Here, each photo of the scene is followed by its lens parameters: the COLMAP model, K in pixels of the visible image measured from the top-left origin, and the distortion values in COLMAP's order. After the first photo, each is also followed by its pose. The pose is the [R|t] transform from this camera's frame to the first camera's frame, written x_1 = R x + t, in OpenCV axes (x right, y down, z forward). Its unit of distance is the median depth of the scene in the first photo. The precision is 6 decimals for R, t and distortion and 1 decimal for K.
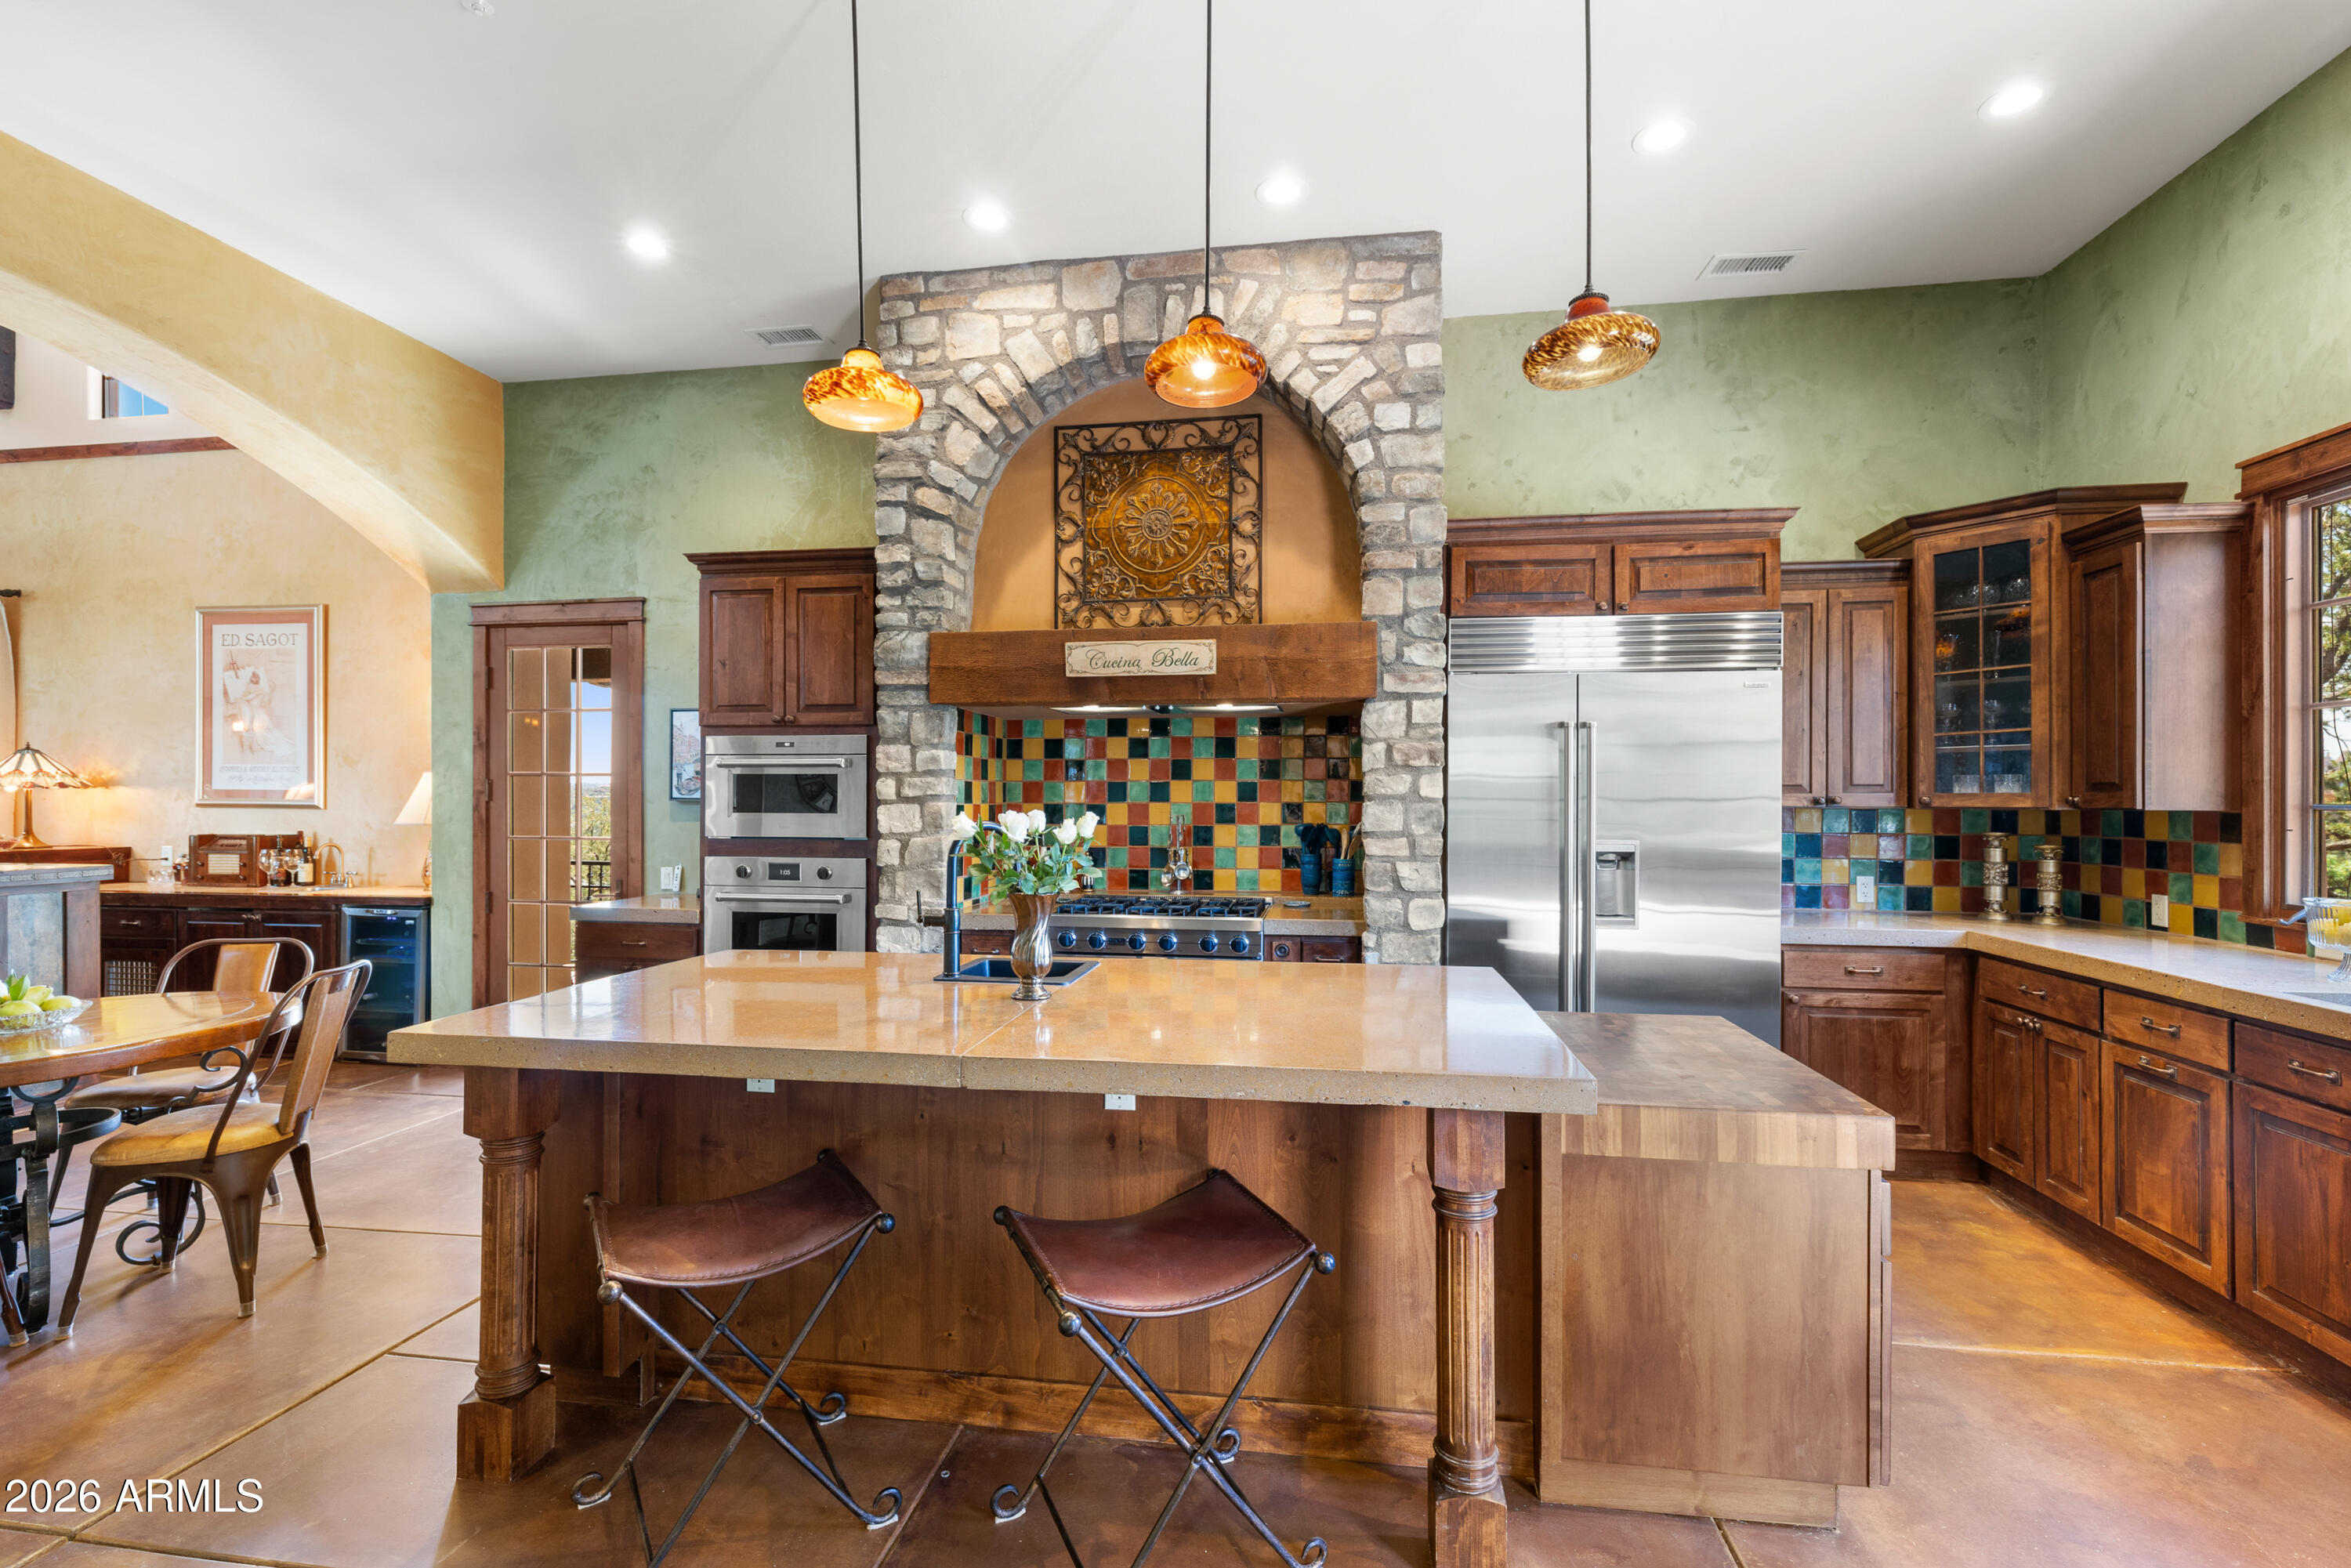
lens RADIAL K [[1034.6, 0, 1182.0], [0, 1034.6, 793.9], [0, 0, 1]] dist [-0.005476, 0.002876]
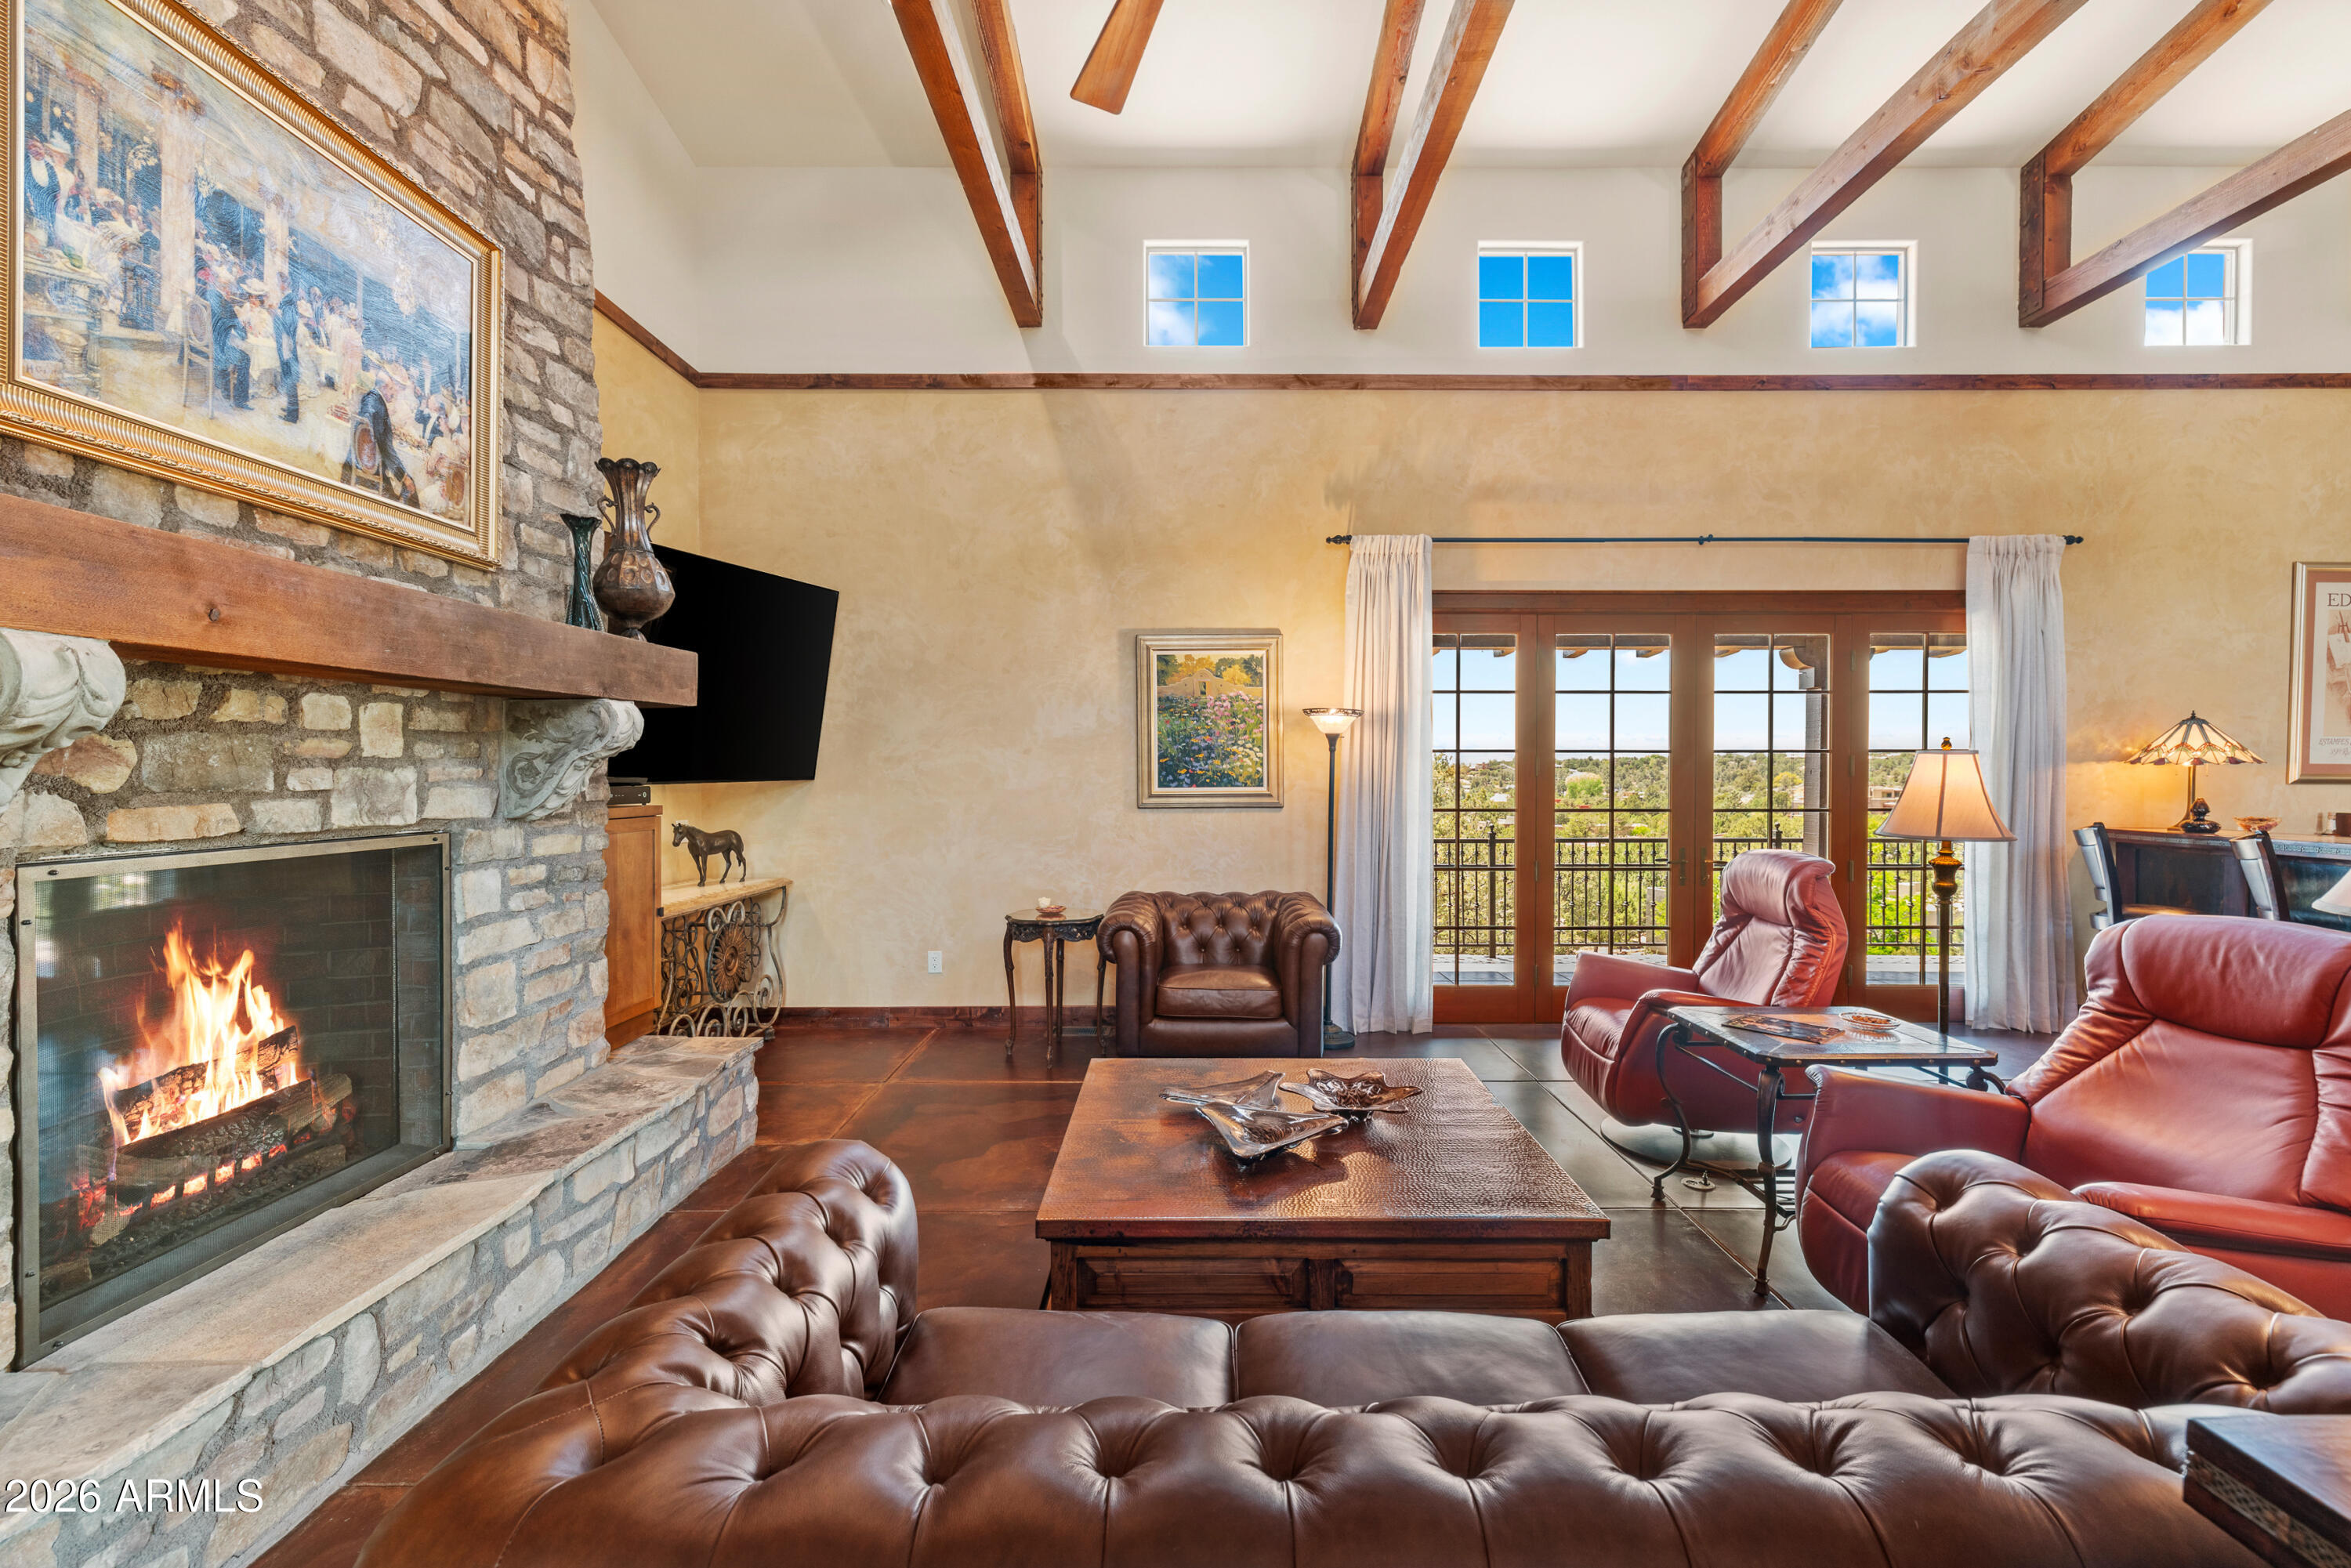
lens RADIAL K [[1034.6, 0, 1164.9], [0, 1034.6, 786.2], [0, 0, 1]] dist [-0.005476, 0.002876]
pose [[0.988641, -0.005882, 0.150180, -3.092028], [0.002779, 0.999778, 0.020863, -0.010553], [-0.150269, -0.020209, 0.988439, 0.378779]]
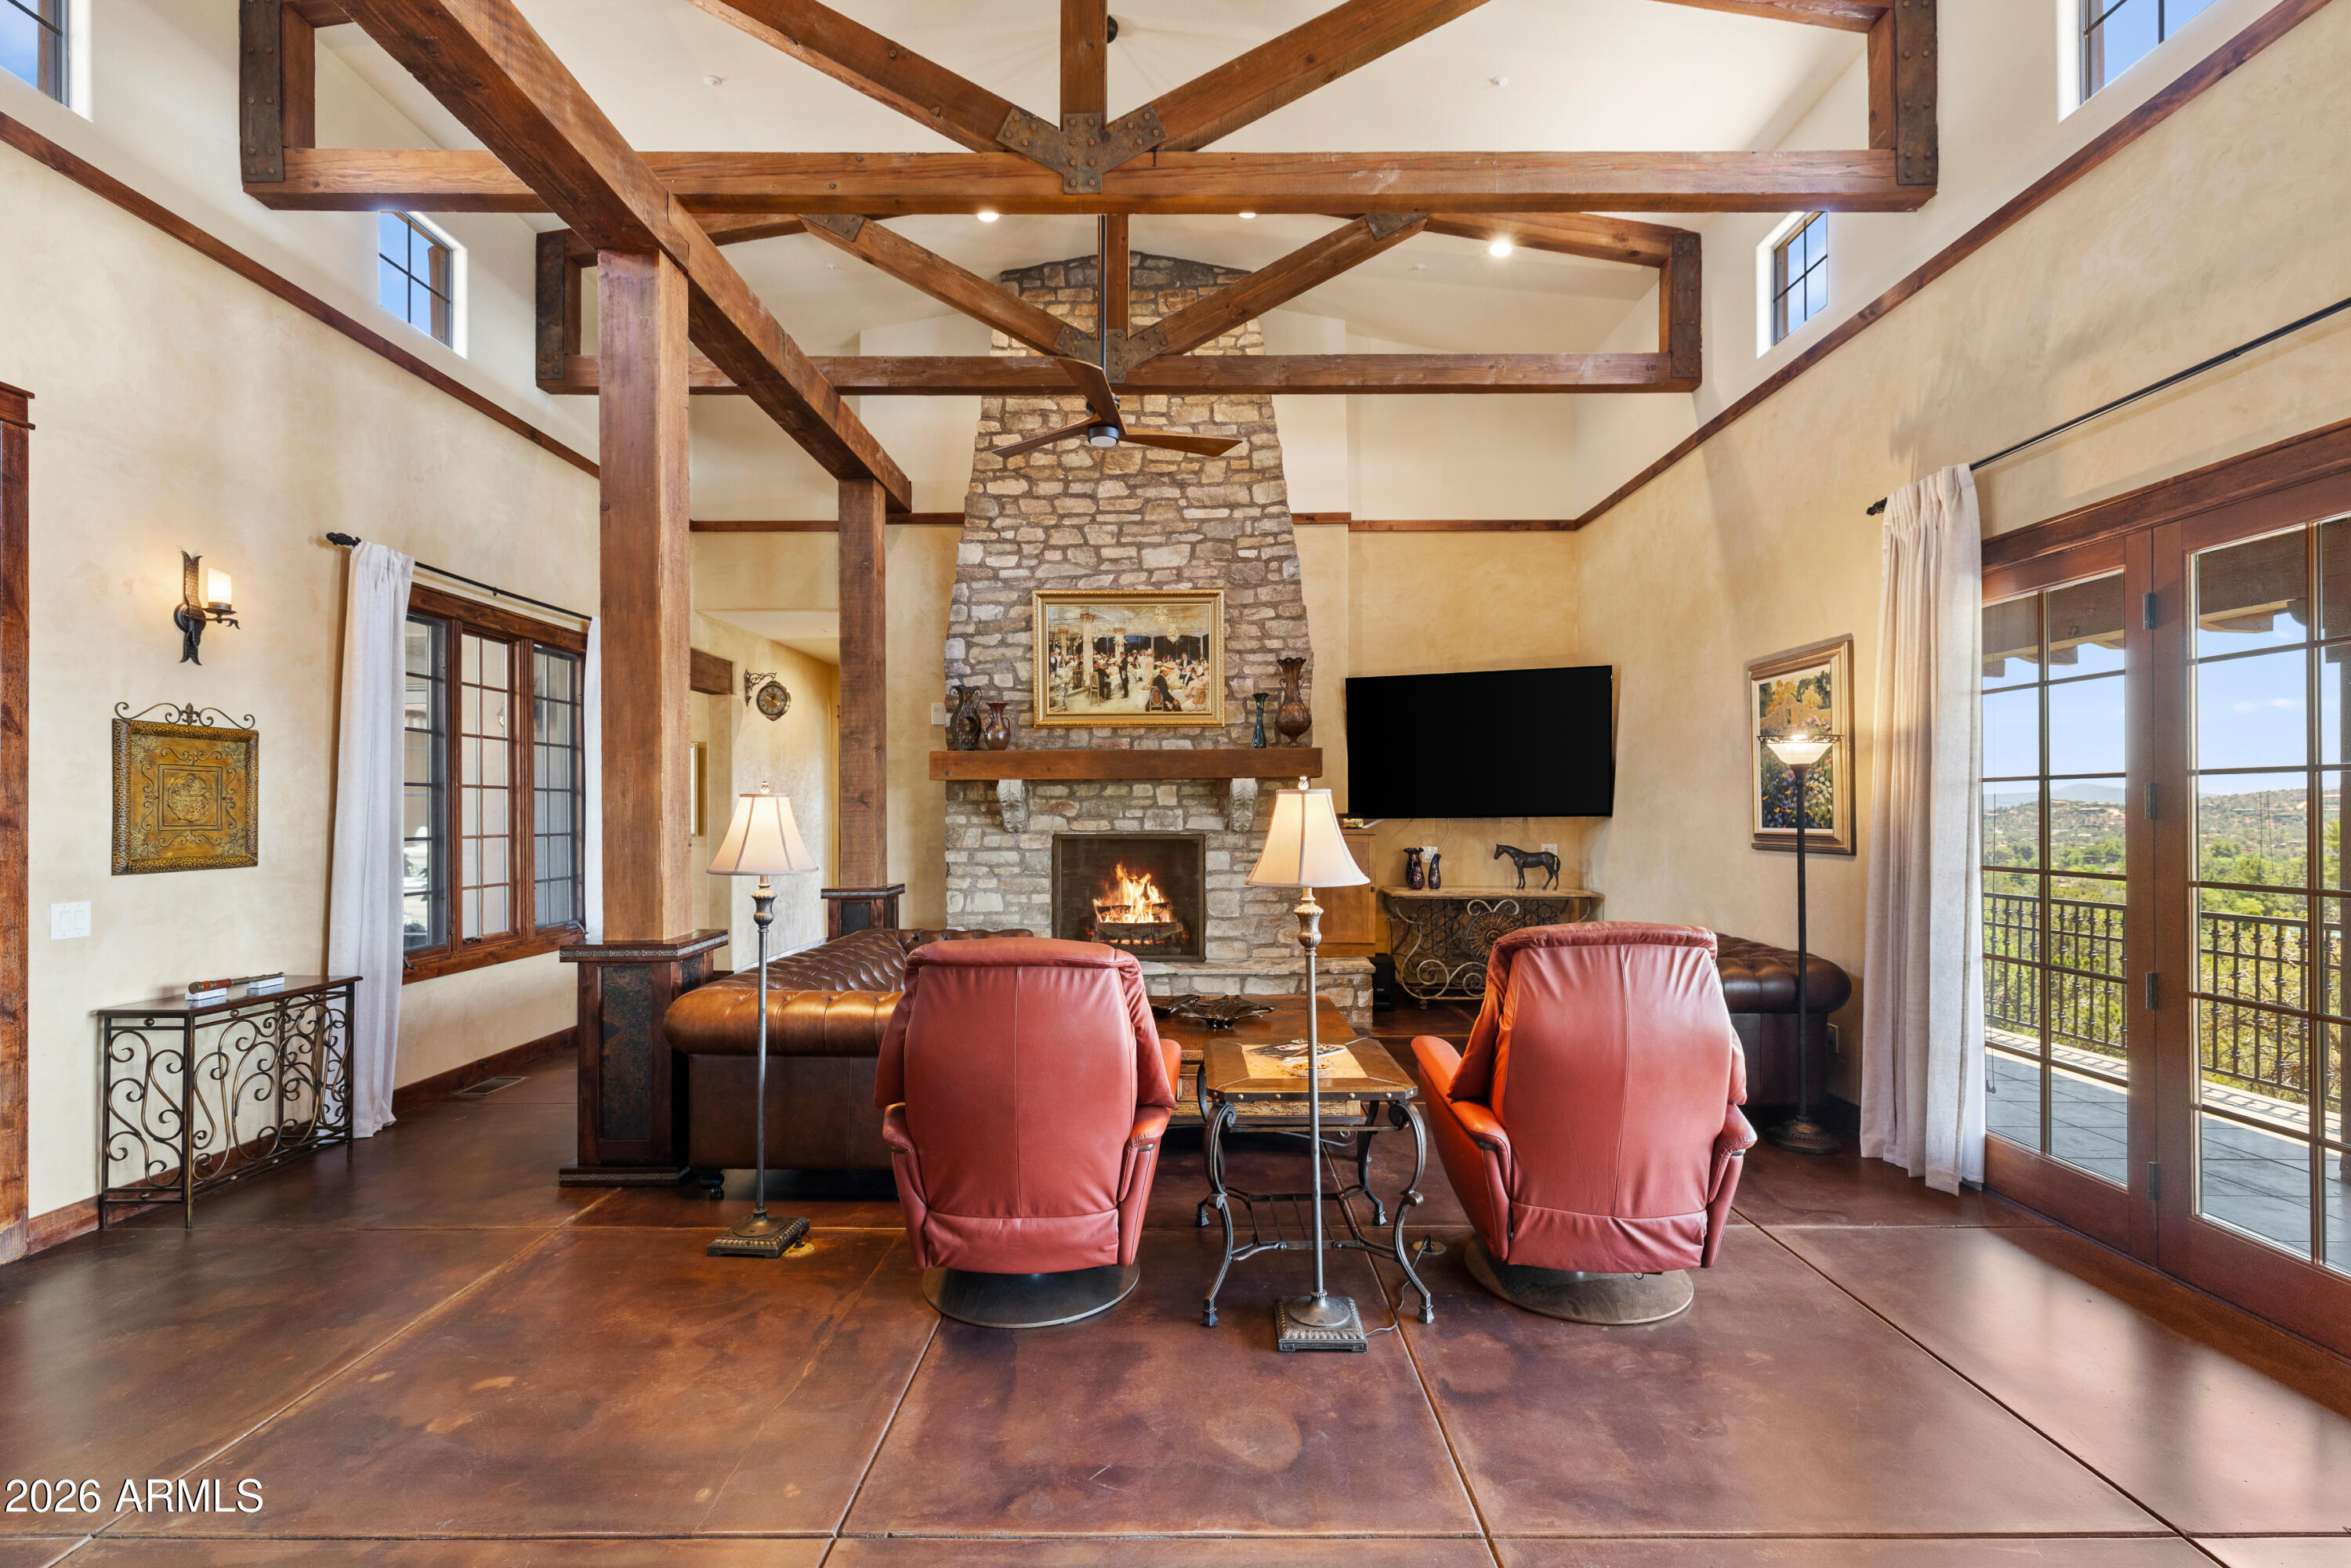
lens RADIAL K [[1034.6, 0, 1174.4], [0, 1034.6, 807.1], [0, 0, 1]] dist [-0.005476, 0.002876]
pose [[0.139831, -0.005994, -0.990157, -1.762533], [0.008078, 0.999955, -0.004913, -0.005058], [0.990142, -0.007311, 0.139873, 0.836981]]
